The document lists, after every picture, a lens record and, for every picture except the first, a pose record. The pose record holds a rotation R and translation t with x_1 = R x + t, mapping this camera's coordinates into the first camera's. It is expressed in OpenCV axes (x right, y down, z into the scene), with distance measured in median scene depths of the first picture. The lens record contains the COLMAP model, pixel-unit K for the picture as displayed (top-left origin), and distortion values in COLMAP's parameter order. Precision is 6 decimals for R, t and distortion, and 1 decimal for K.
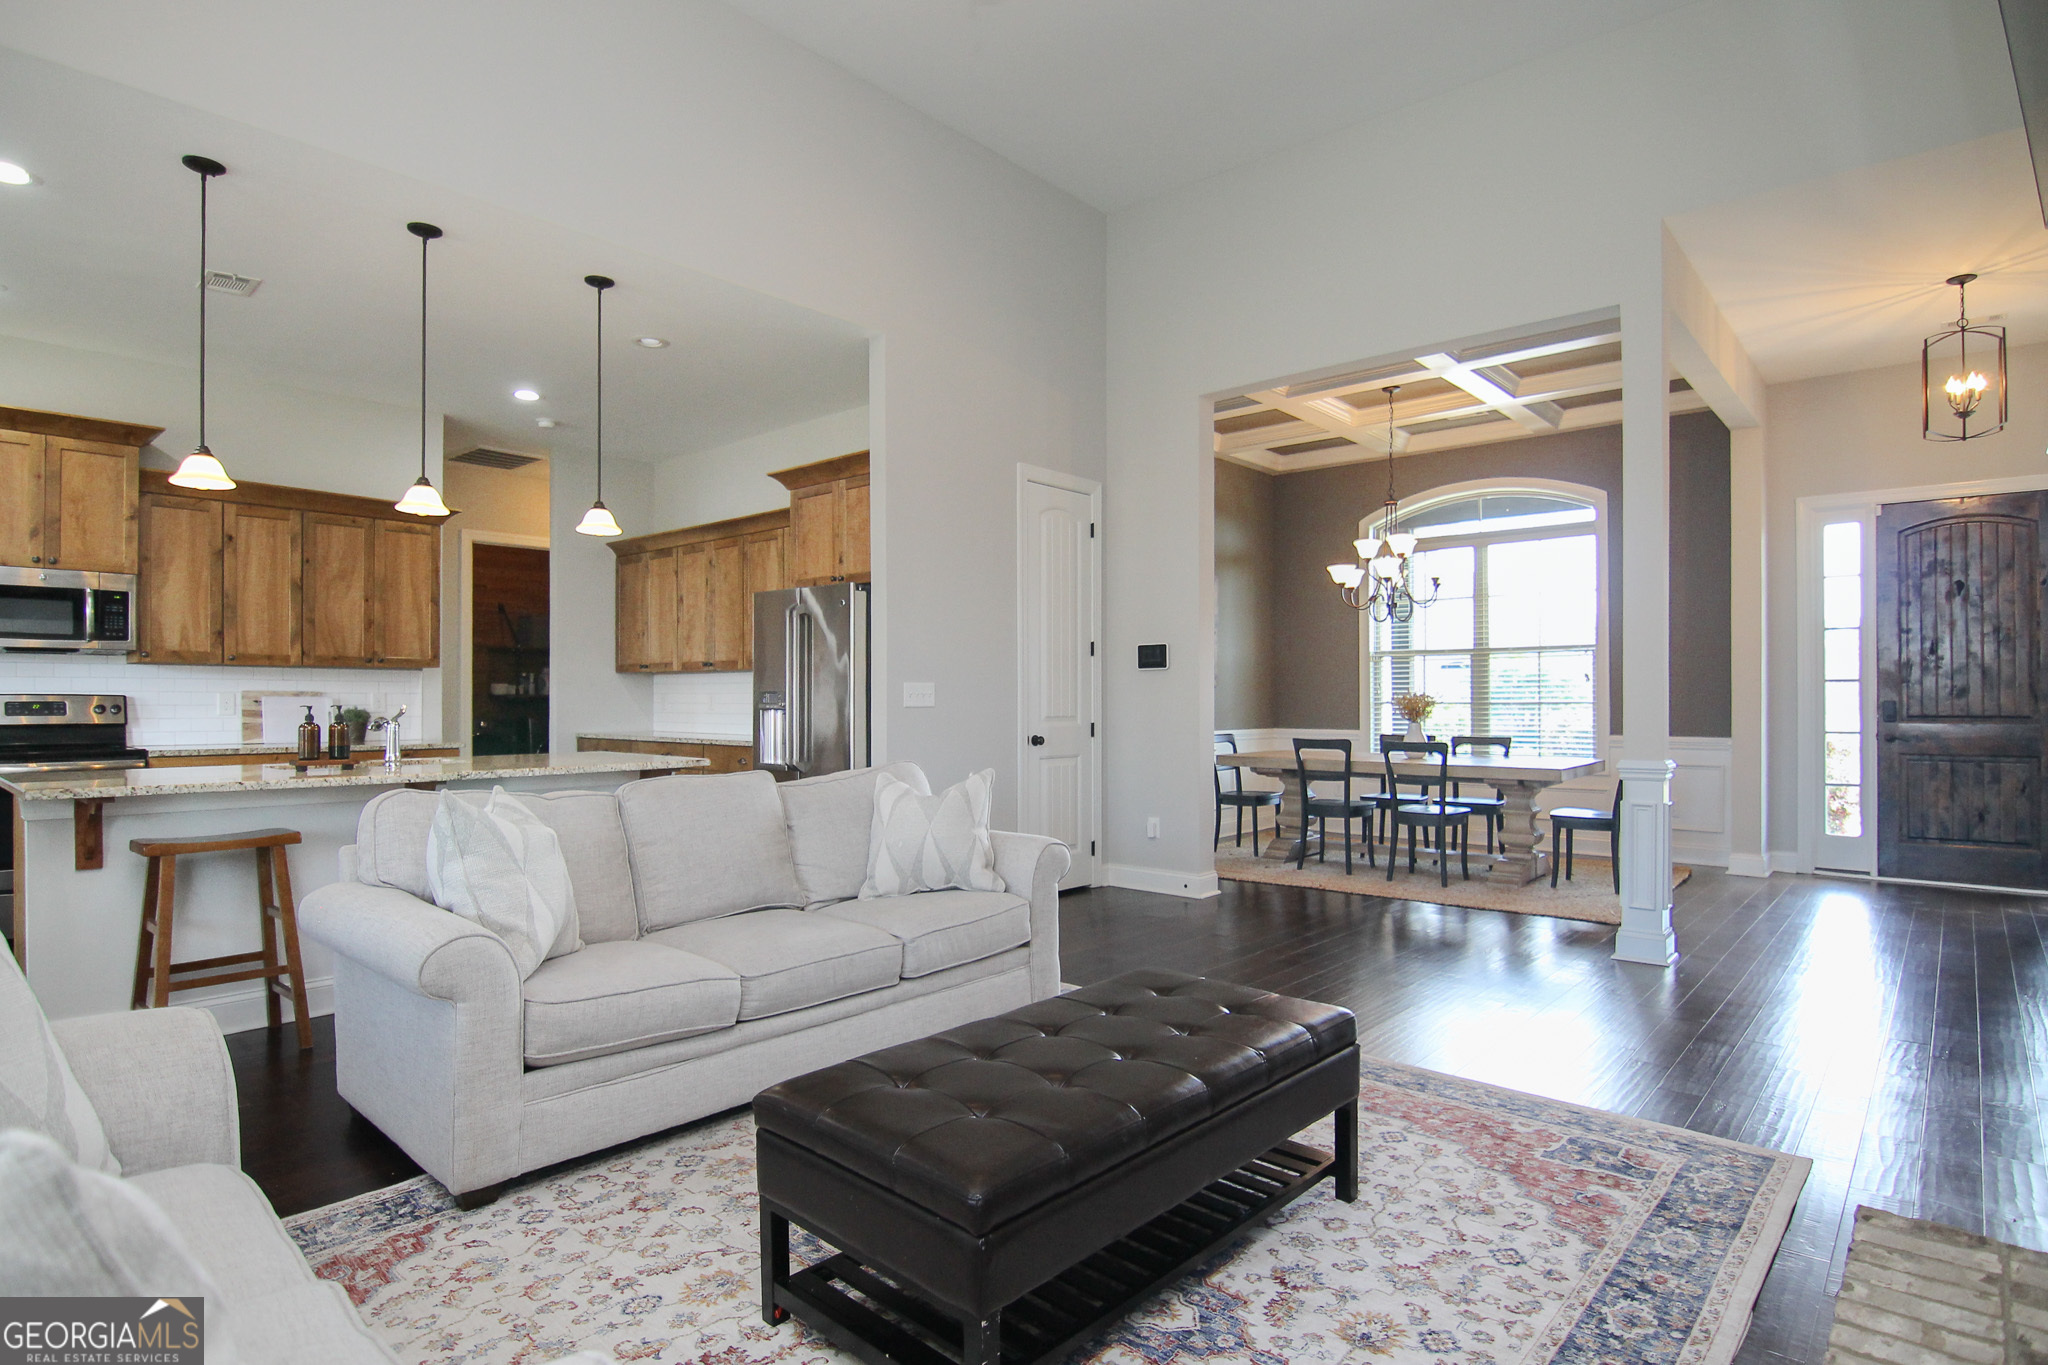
lens RADIAL K [[1069.0, 0, 1016.4], [0, 1069.0, 701.1], [0, 0, 1]] dist [-0.002862, -0.011265]
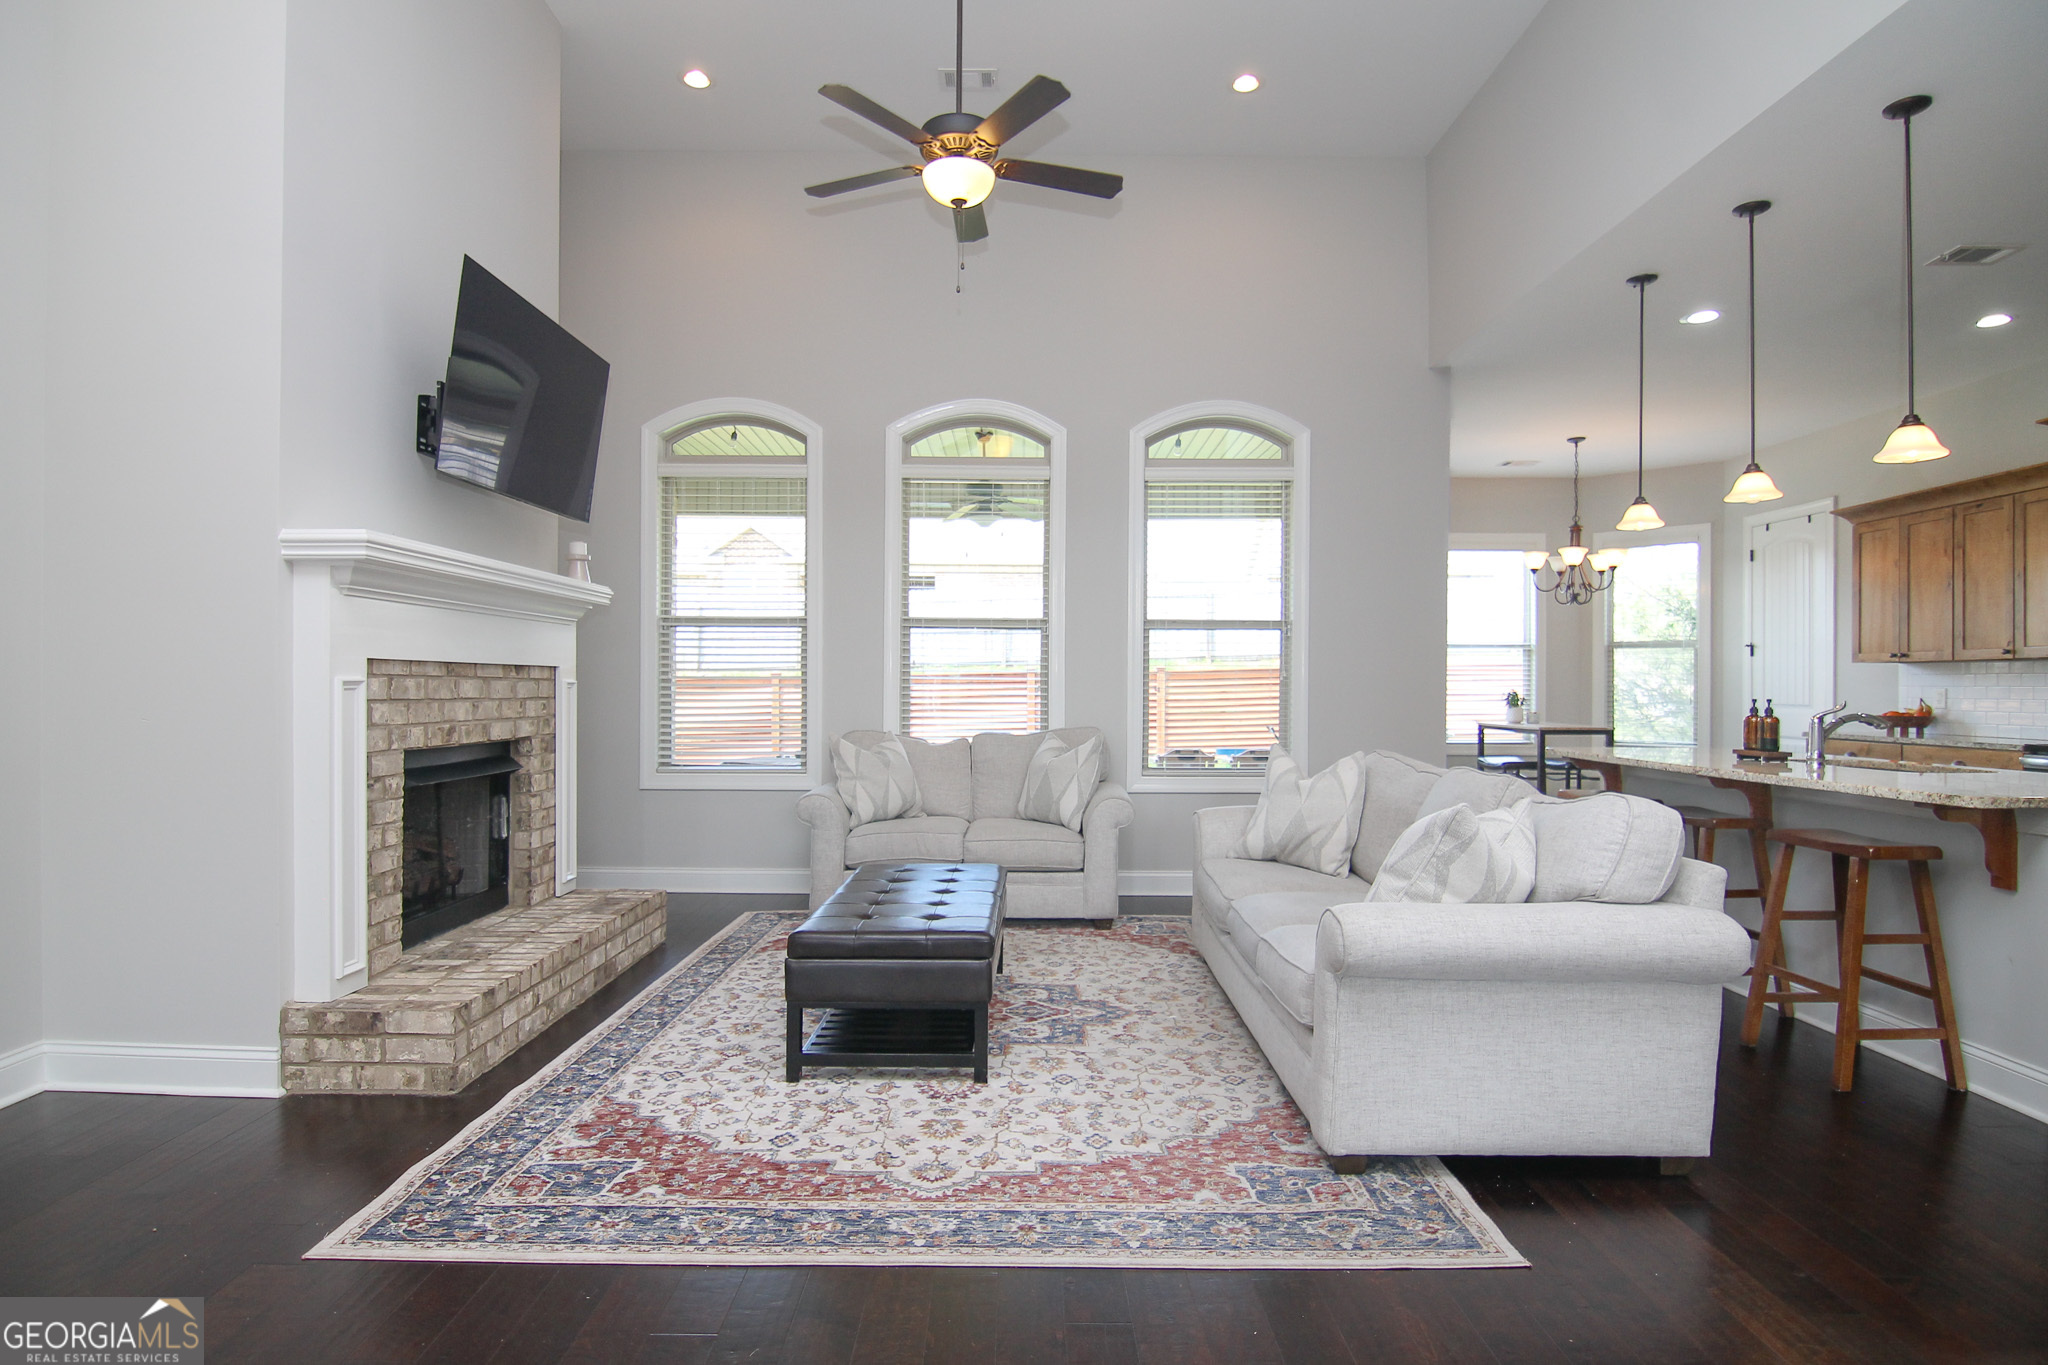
lens RADIAL K [[1069.0, 0, 1009.9], [0, 1069.0, 683.0], [0, 0, 1]] dist [-0.002862, -0.011265]
pose [[-0.747543, -0.008345, -0.664161, 0.450992], [-0.009182, 0.999955, -0.002230, -0.001577], [0.664150, 0.004432, -0.747586, 0.991272]]
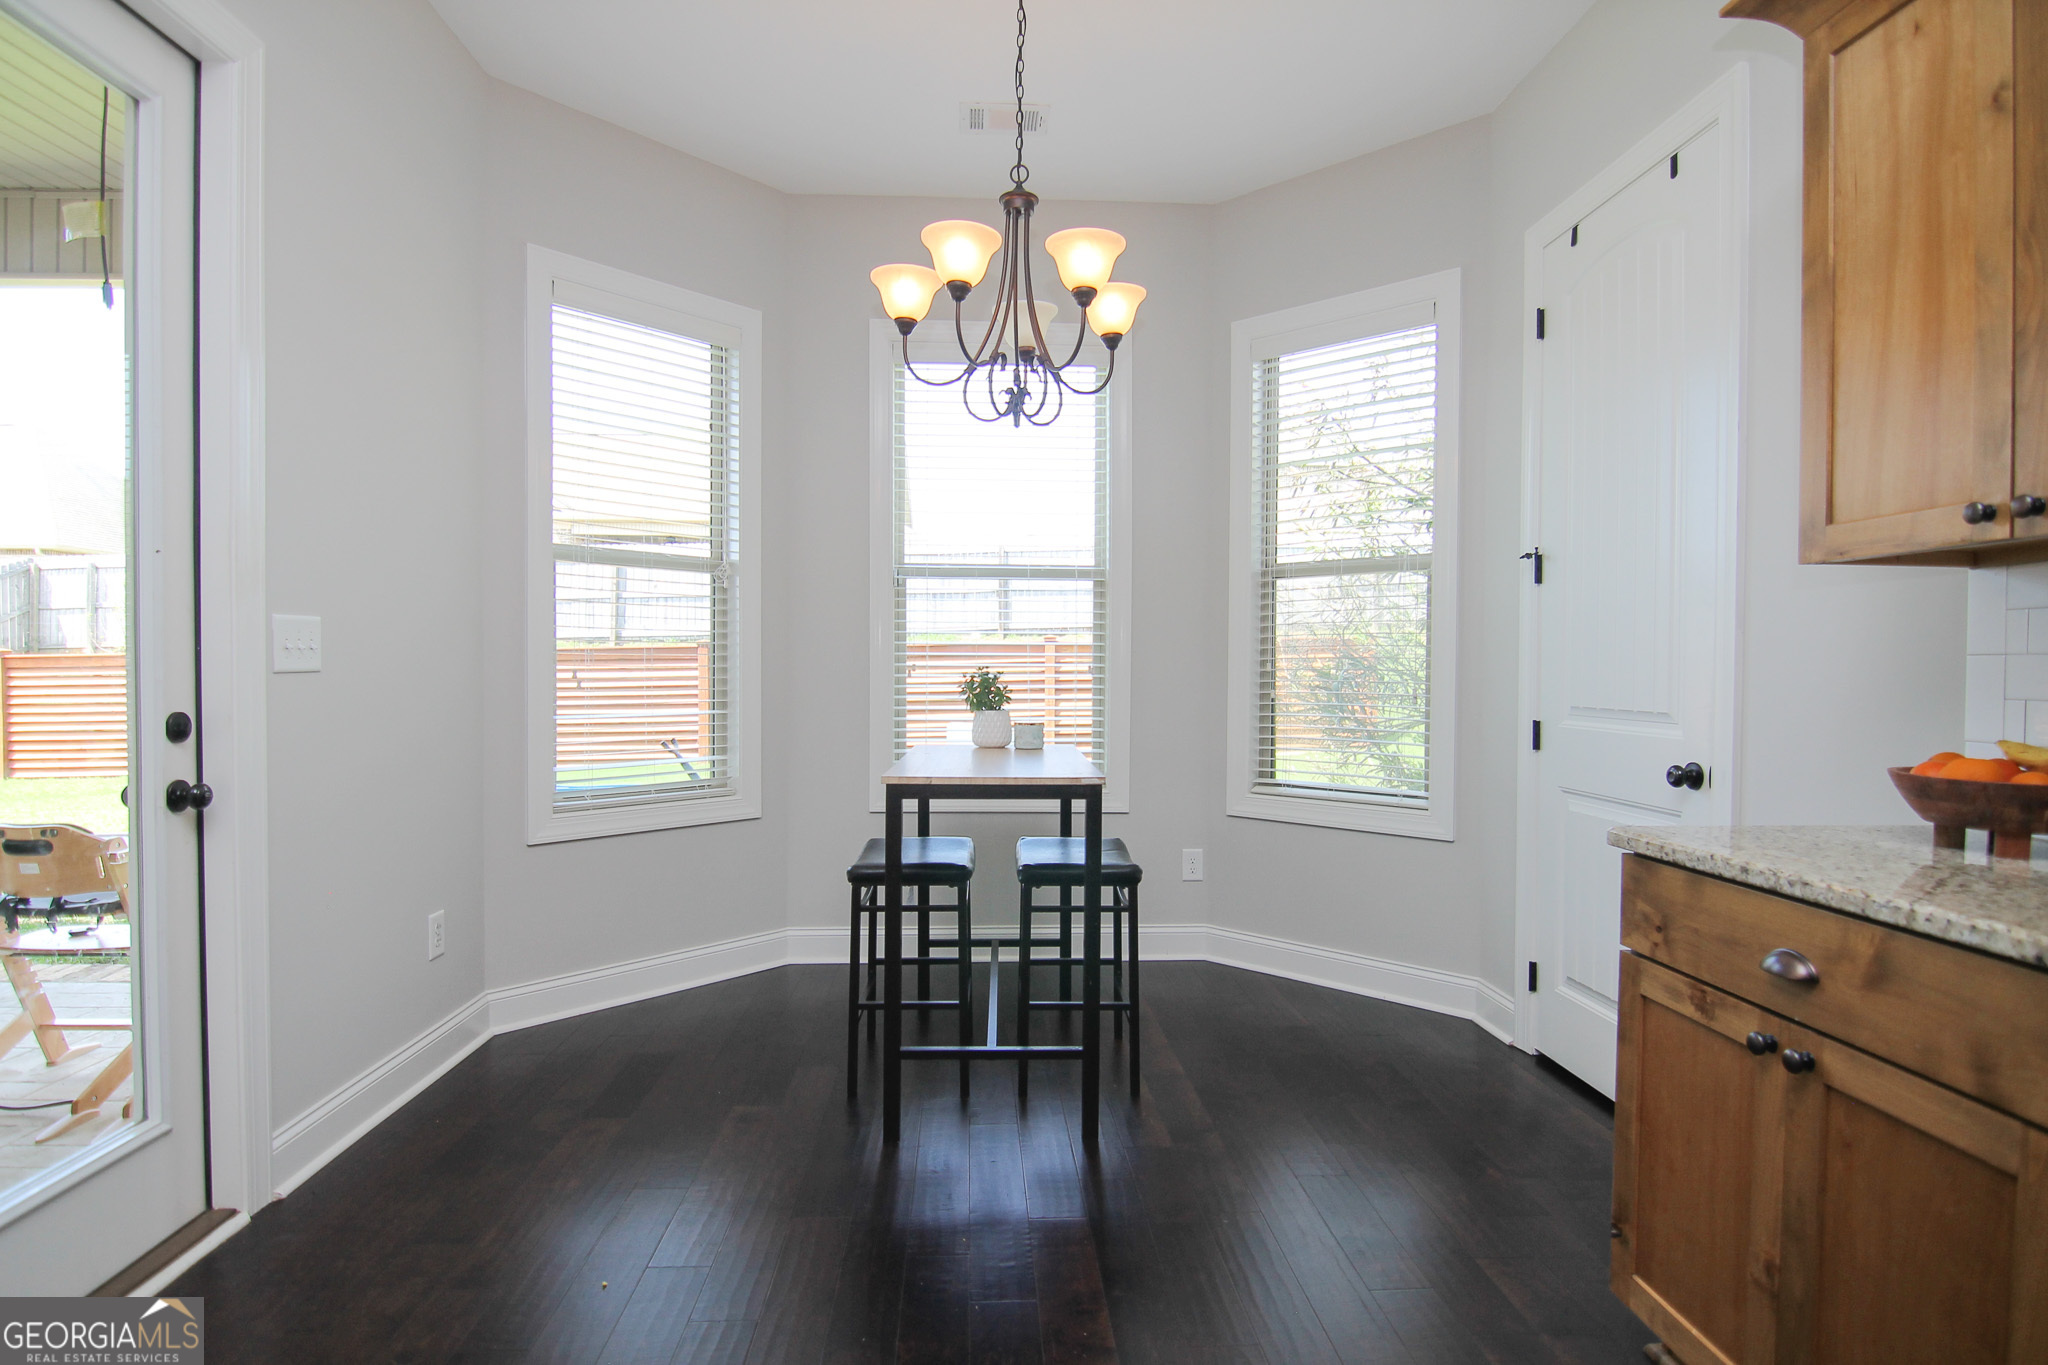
lens RADIAL K [[1069.0, 0, 1005.7], [0, 1069.0, 686.5], [0, 0, 1]] dist [-0.002862, -0.011265]
pose [[-0.716830, 0.003002, -0.697241, -0.721583], [-0.013283, 0.999750, 0.017961, -0.002322], [0.697121, 0.022137, -0.716612, 0.779764]]
